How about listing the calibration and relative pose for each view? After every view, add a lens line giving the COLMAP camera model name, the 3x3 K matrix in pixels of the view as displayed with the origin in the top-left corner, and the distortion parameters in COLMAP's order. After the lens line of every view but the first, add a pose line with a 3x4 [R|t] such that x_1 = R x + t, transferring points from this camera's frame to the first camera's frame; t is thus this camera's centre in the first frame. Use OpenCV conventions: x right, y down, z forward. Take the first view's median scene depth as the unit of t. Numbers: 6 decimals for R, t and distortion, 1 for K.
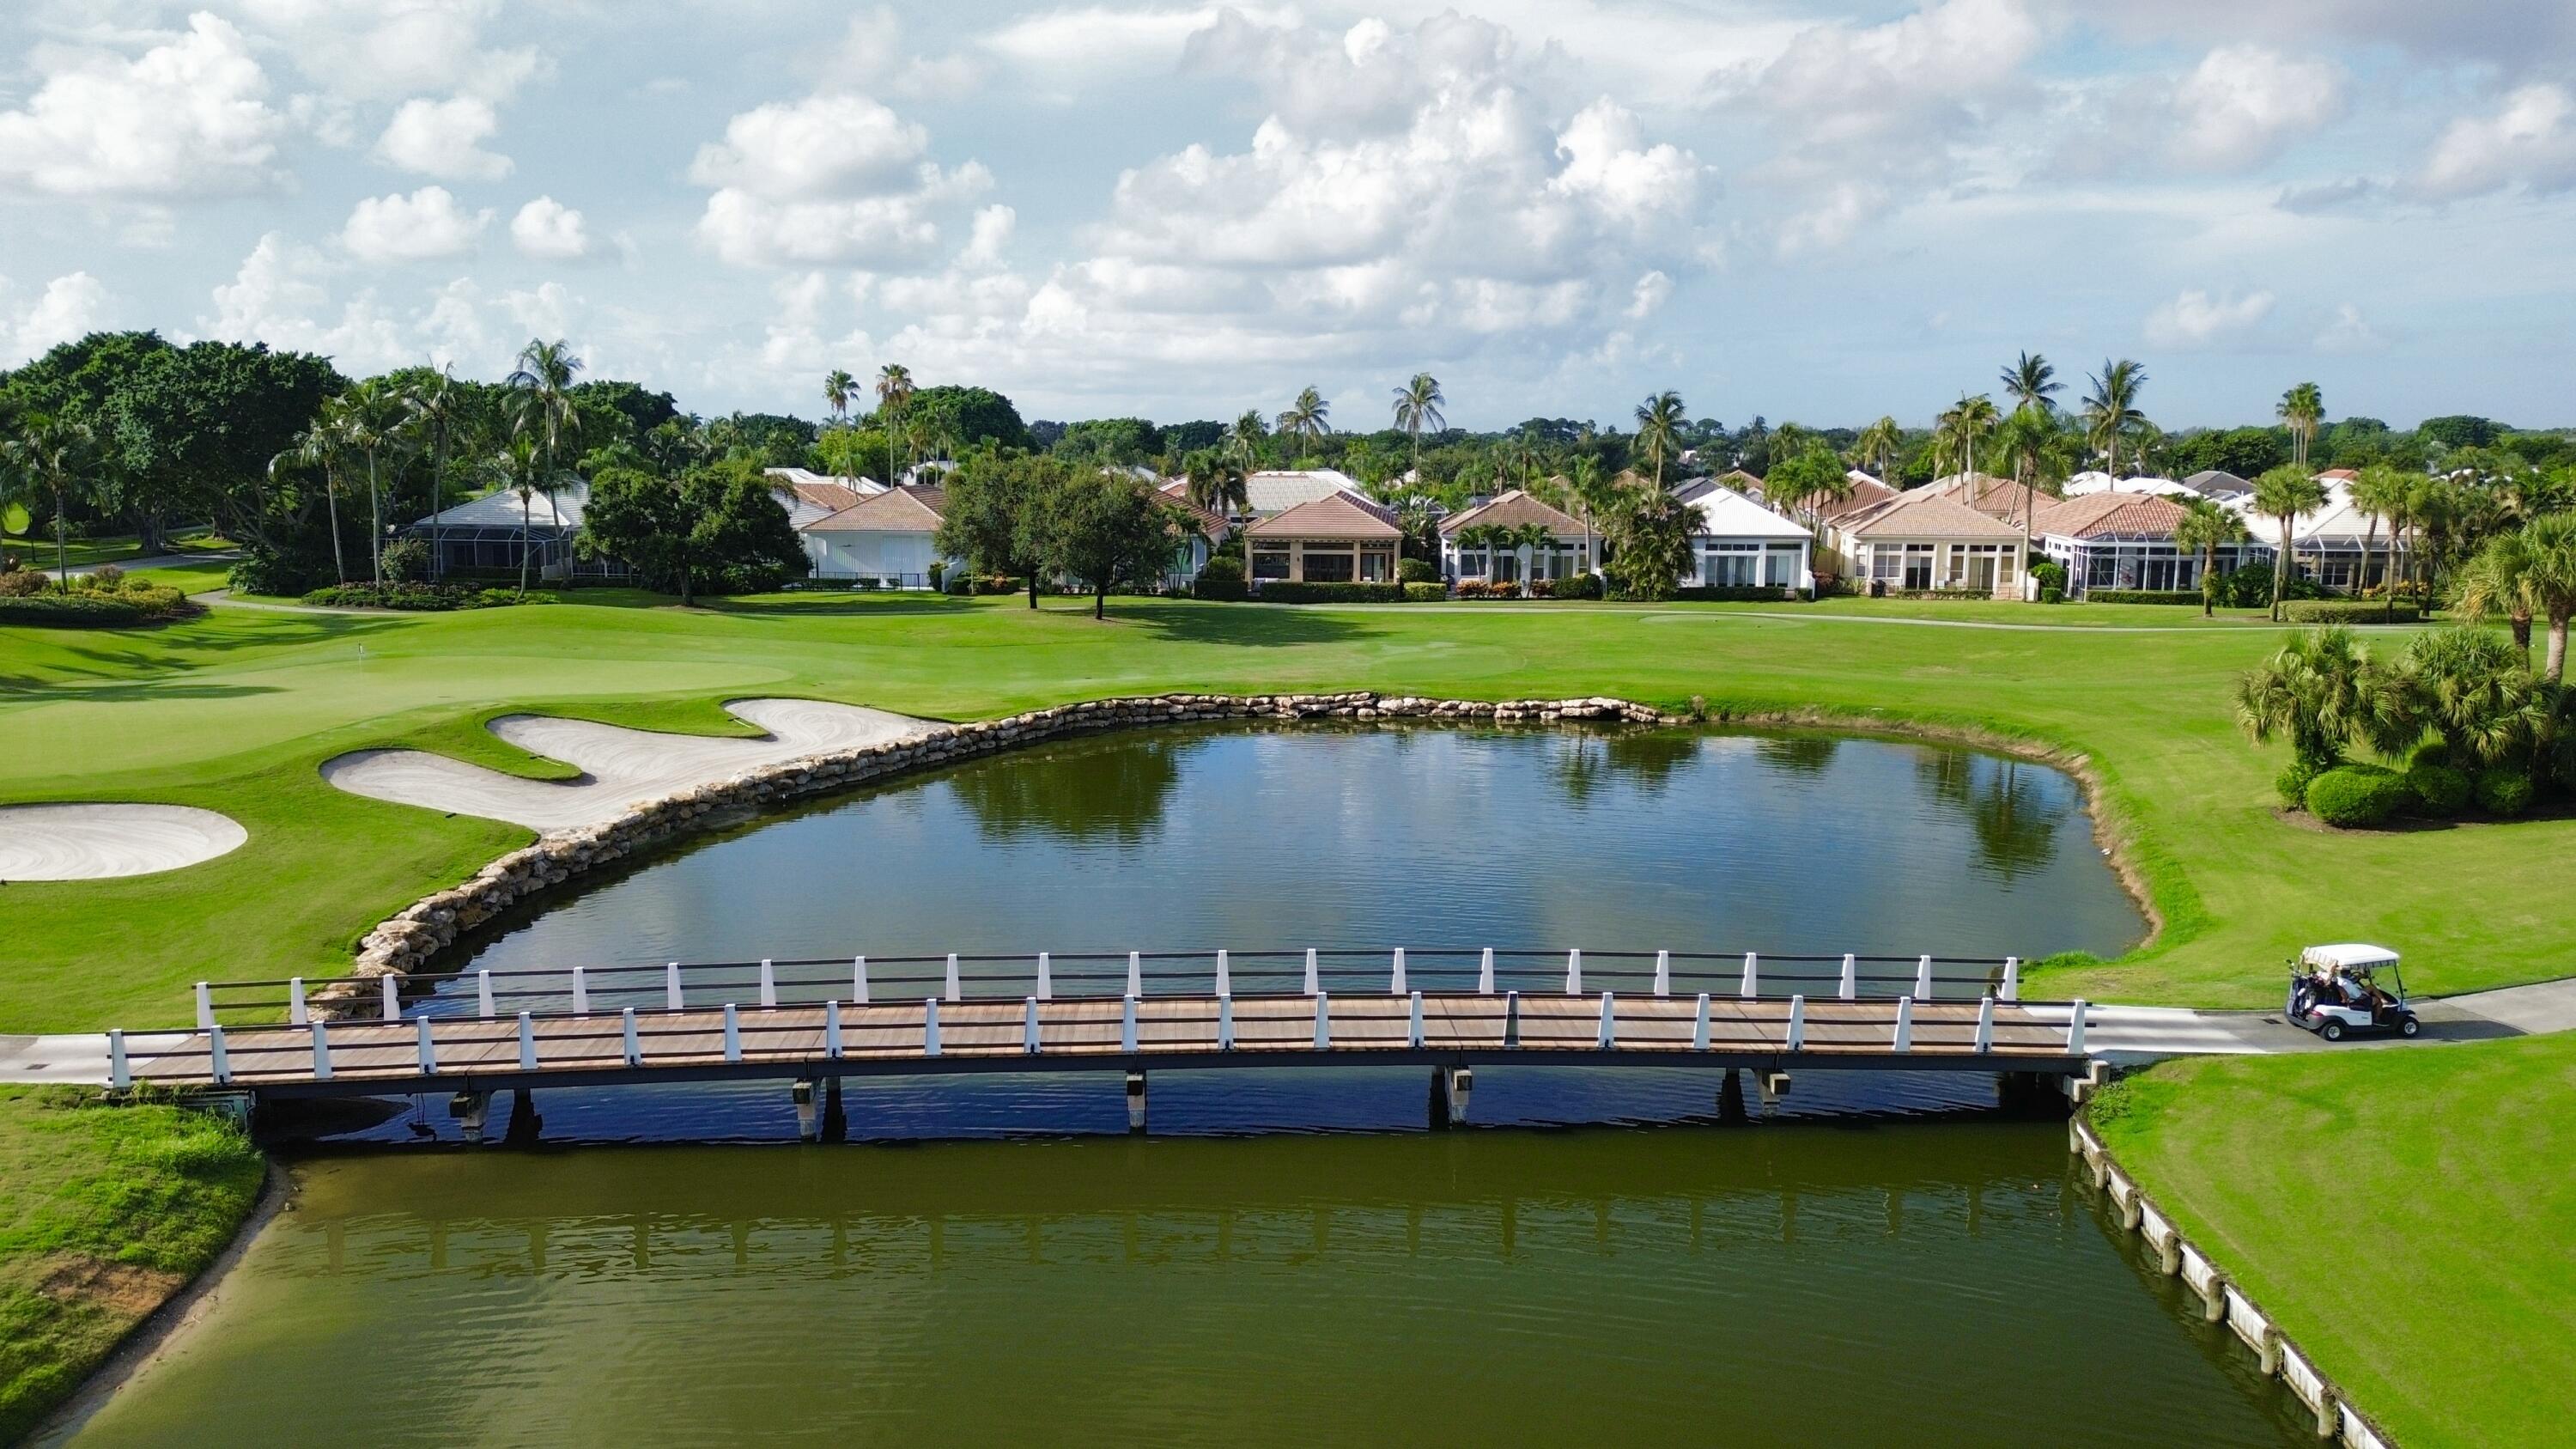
lens RADIAL K [[1800.8, 0, 1288.0], [0, 1800.8, 724.5], [0, 0, 1]] dist [0.085953, -0.113651]
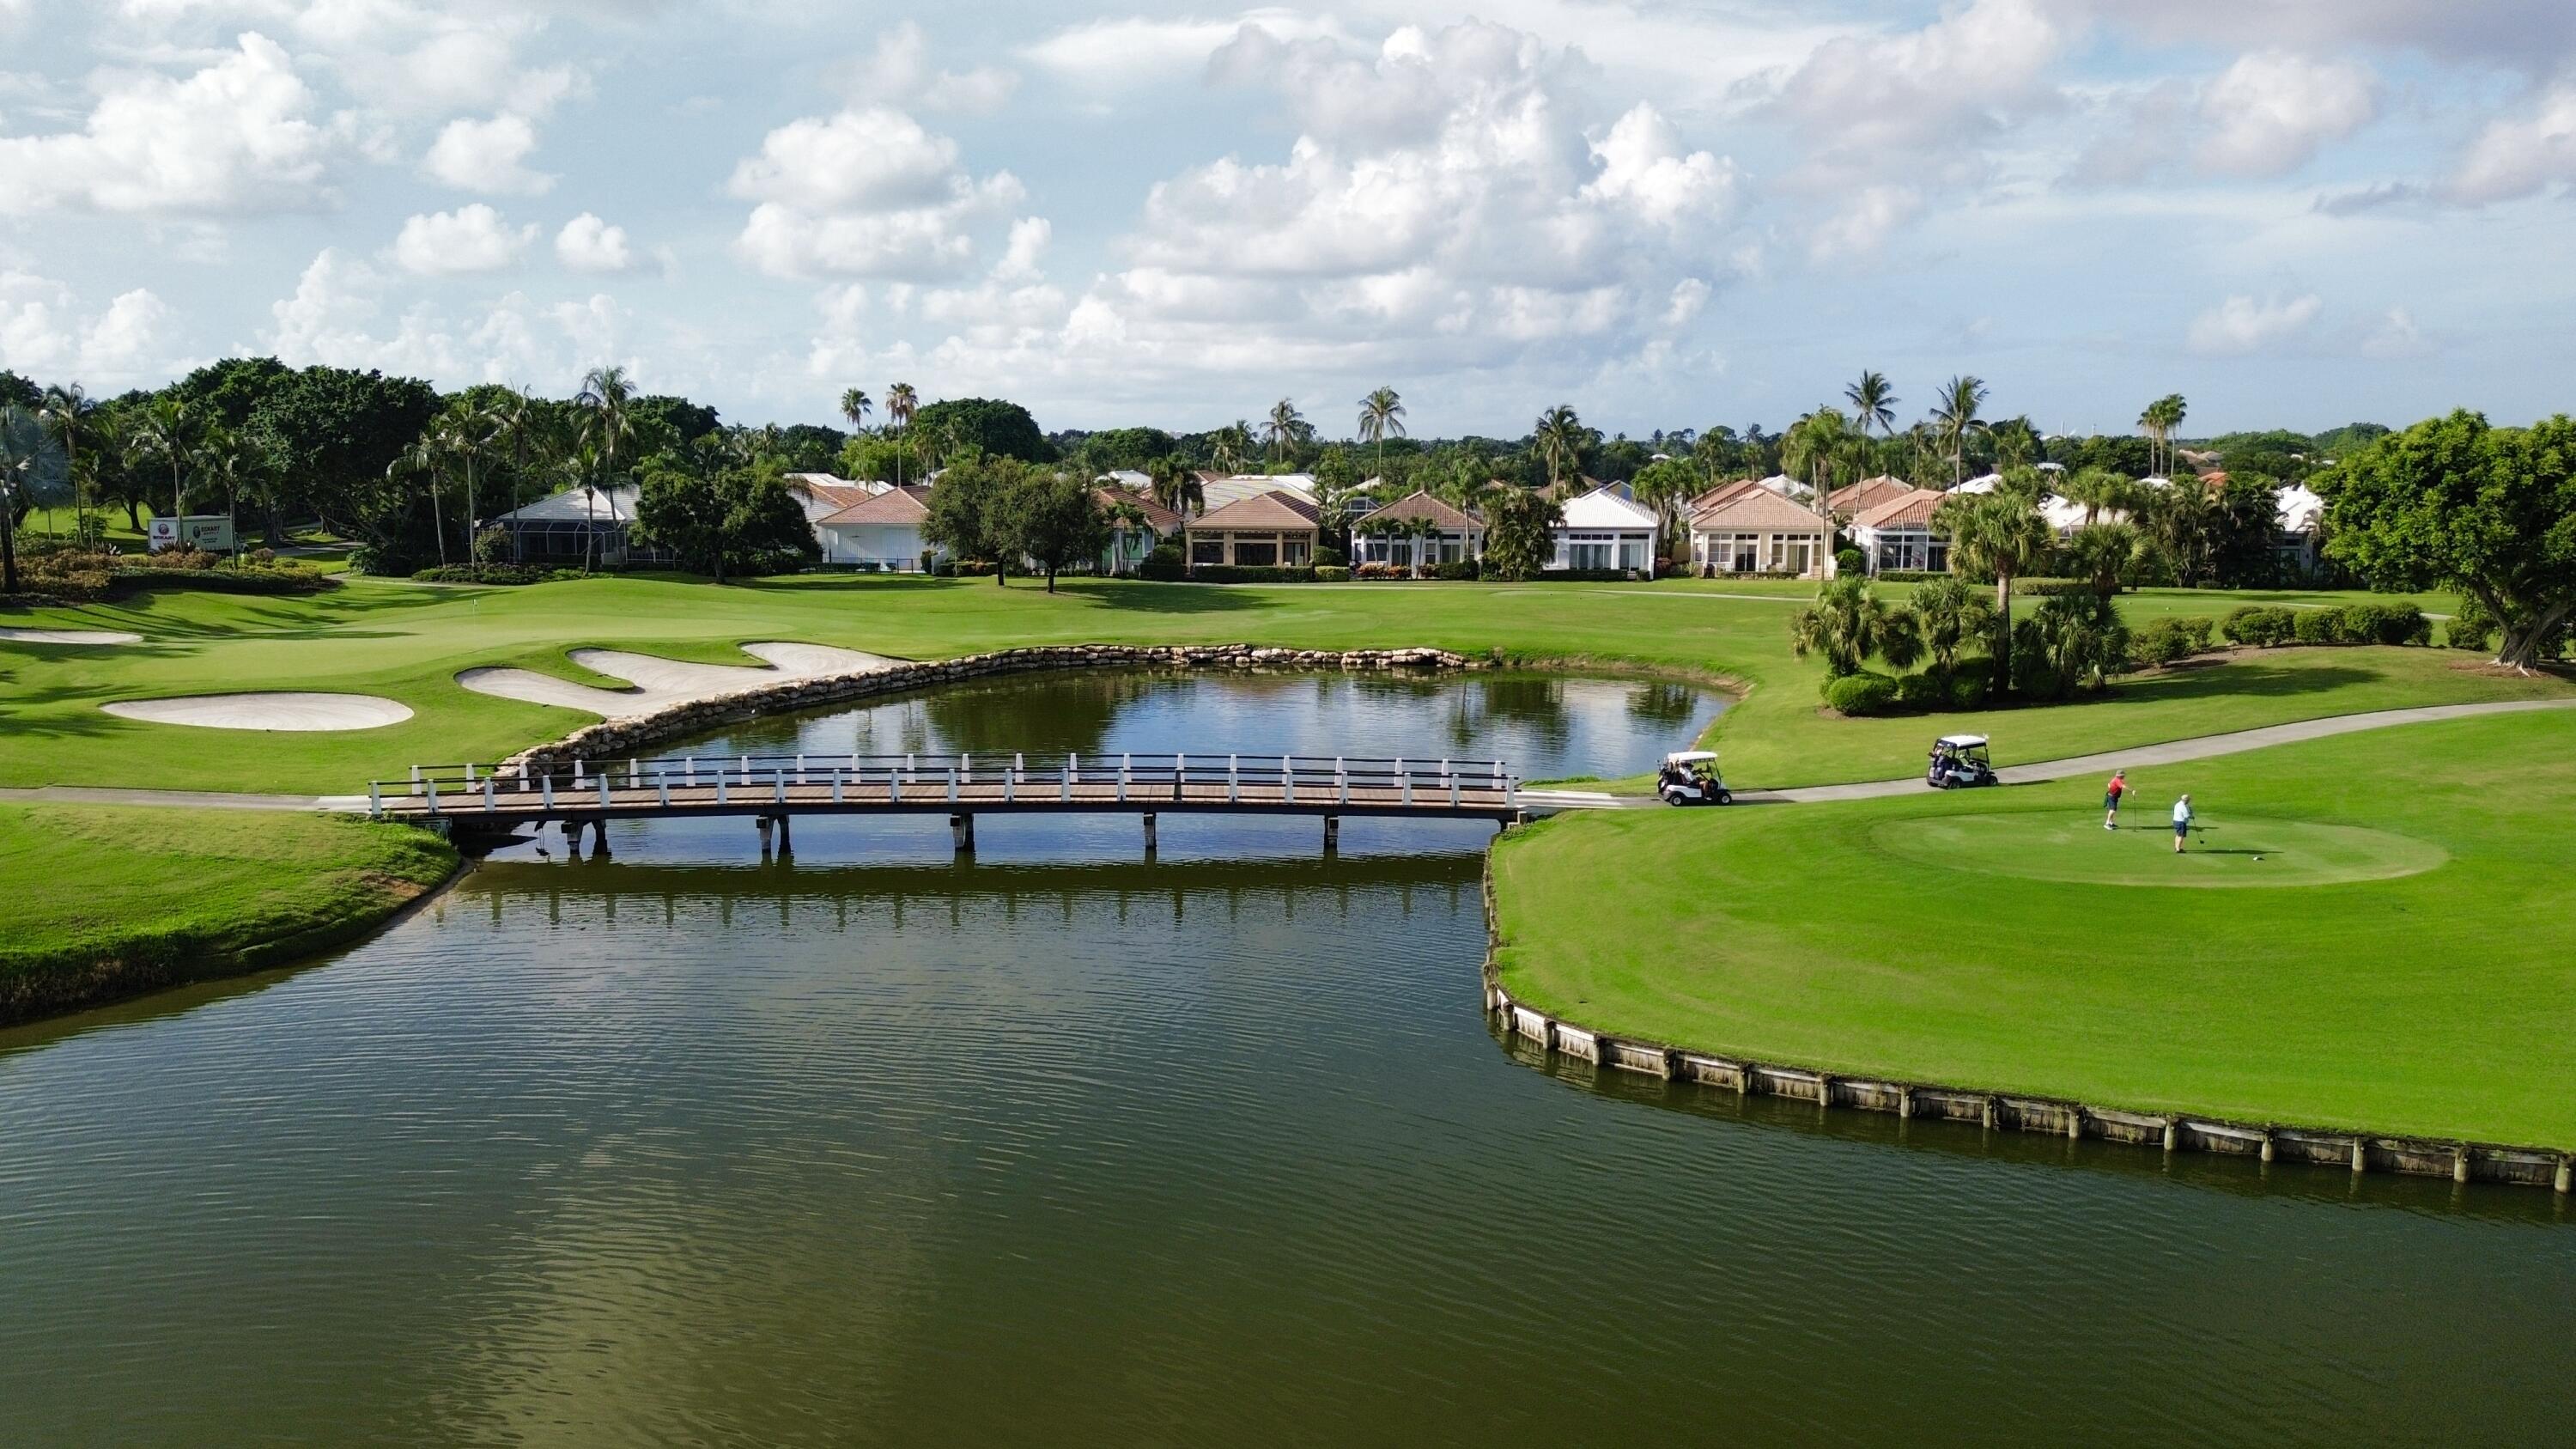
lens RADIAL K [[1800.8, 0, 1288.0], [0, 1800.8, 724.5], [0, 0, 1]] dist [0.085953, -0.113651]
pose [[0.999712, 0.001211, -0.023983, 0.075858], [-0.001303, 0.999992, -0.003796, 0.031369], [0.023978, 0.003826, 0.999705, -0.199183]]
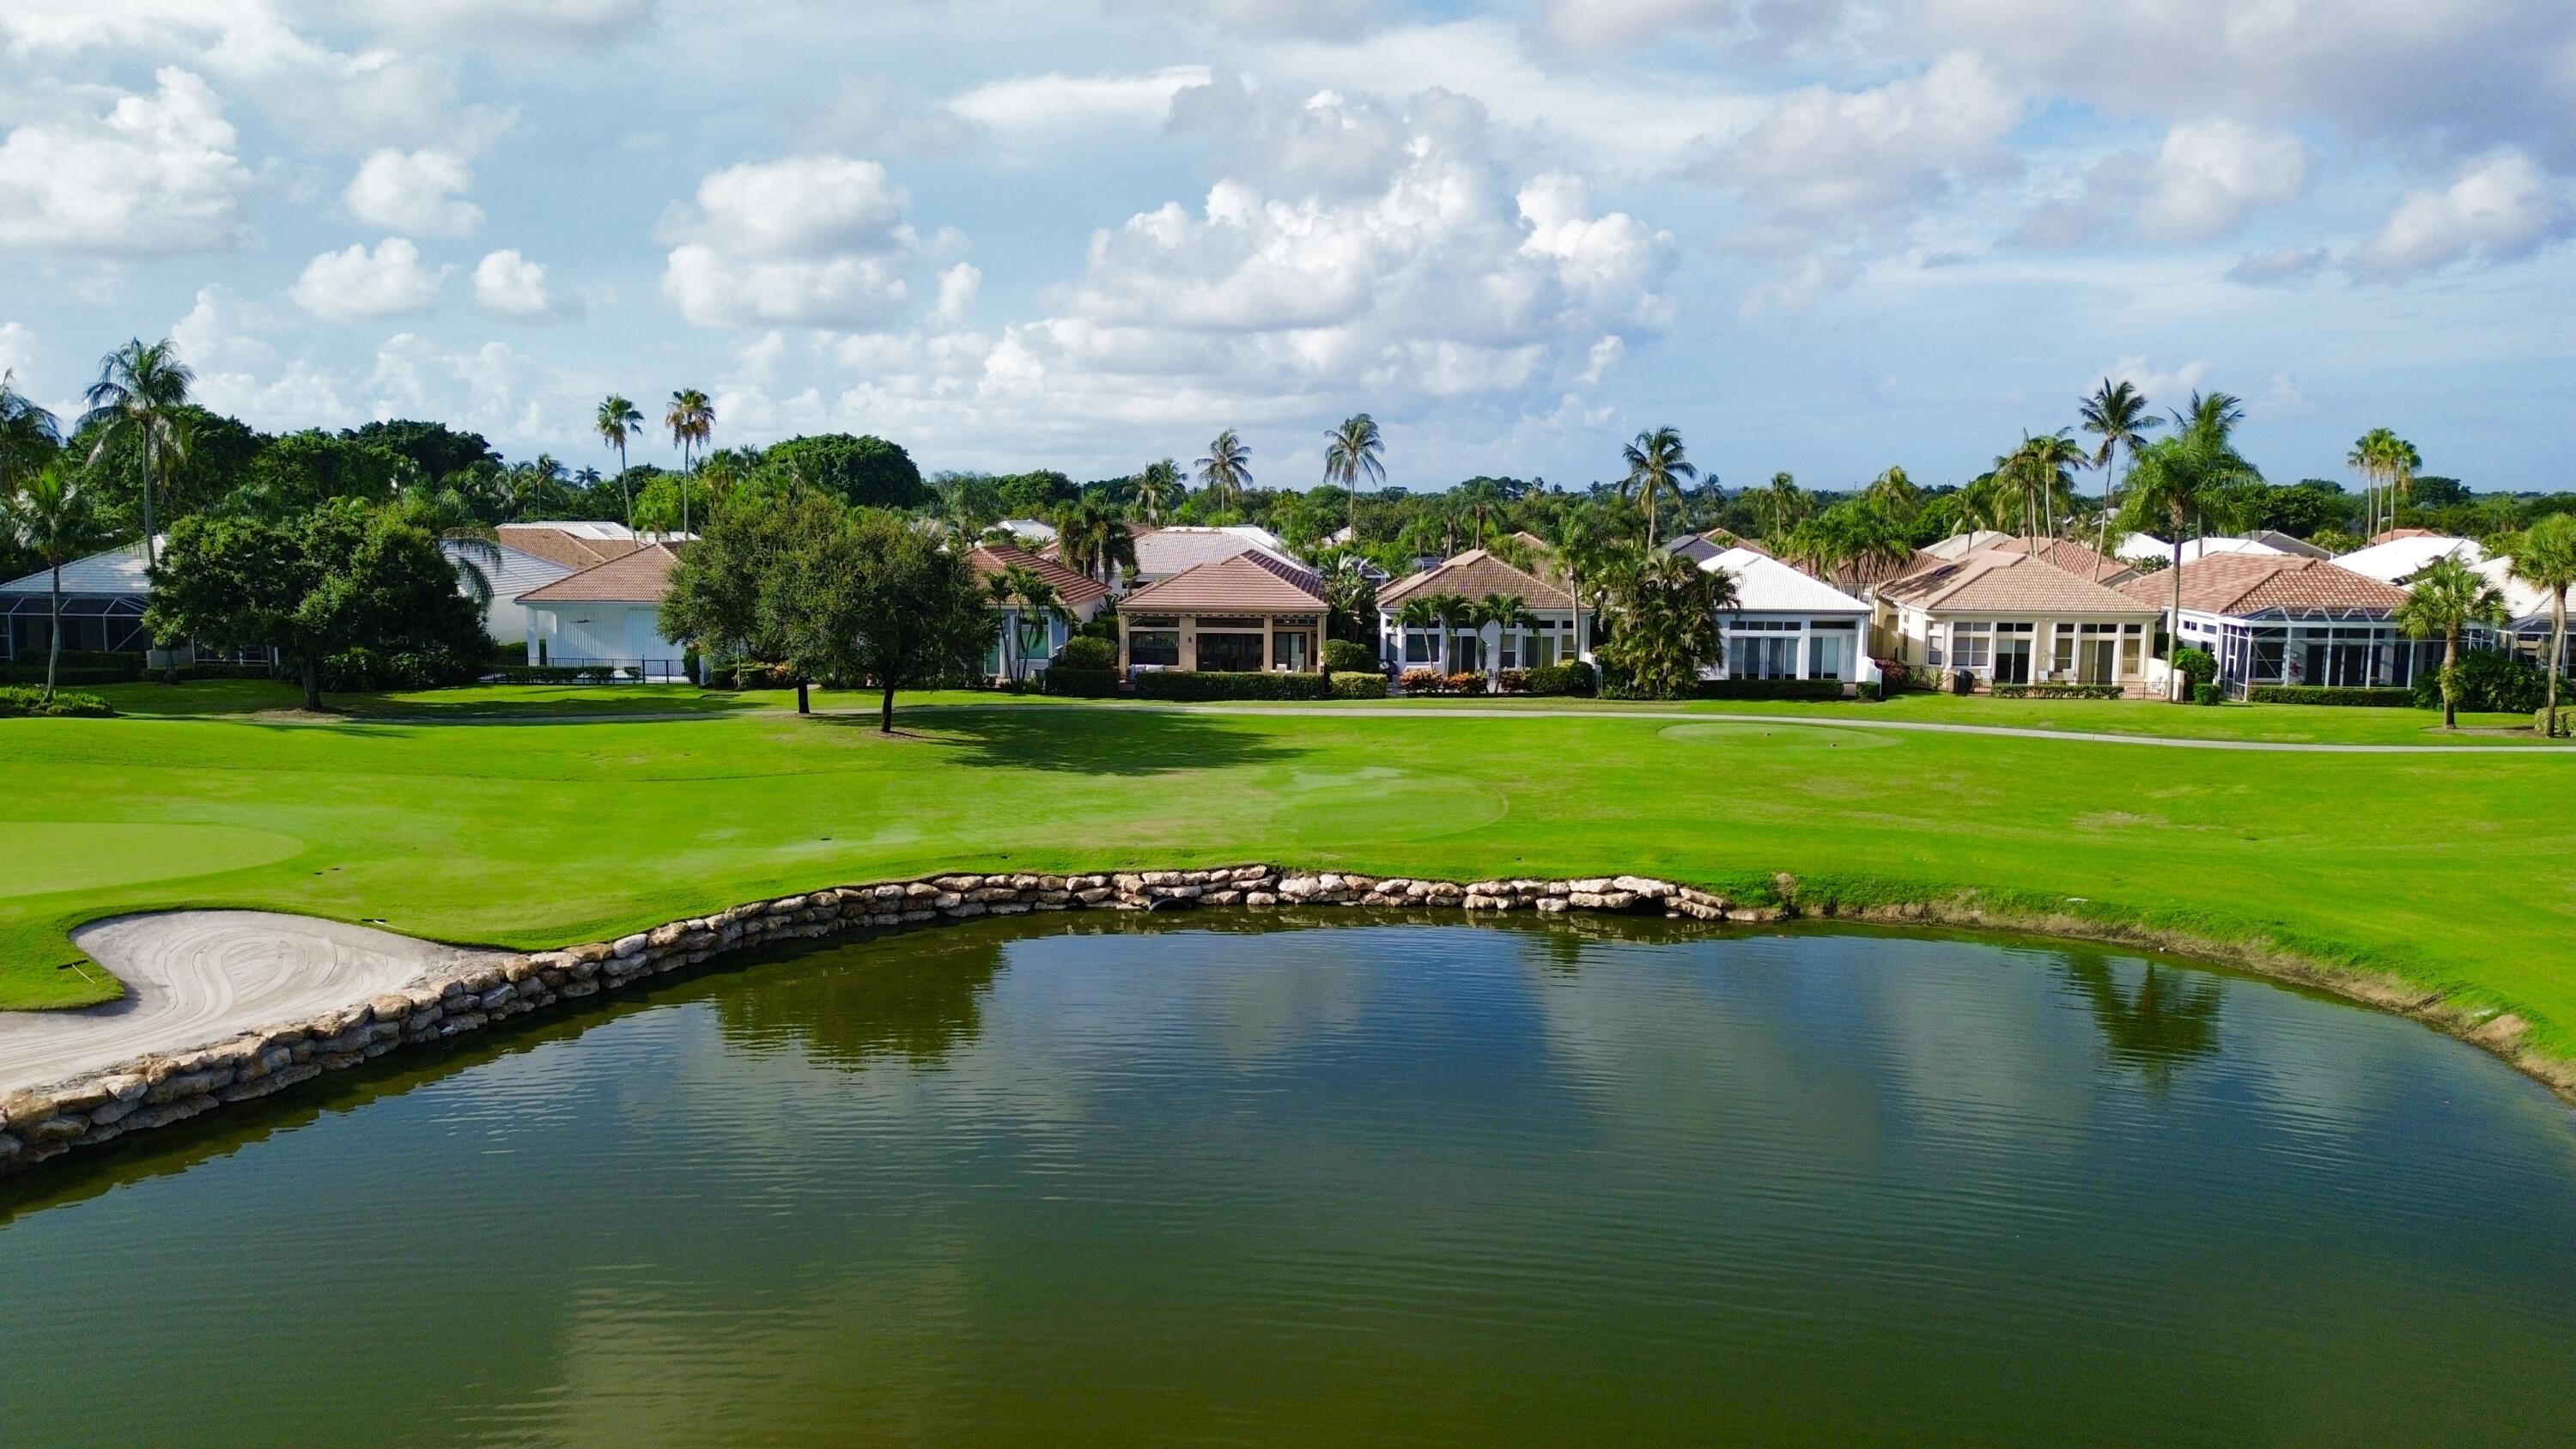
lens RADIAL K [[1800.8, 0, 1288.0], [0, 1800.8, 724.5], [0, 0, 1]] dist [0.085953, -0.113651]
pose [[0.999470, -0.000838, 0.032553, 0.023267], [0.001915, 0.999451, -0.033063, -0.033110], [-0.032508, 0.033108, 0.998923, 0.262532]]
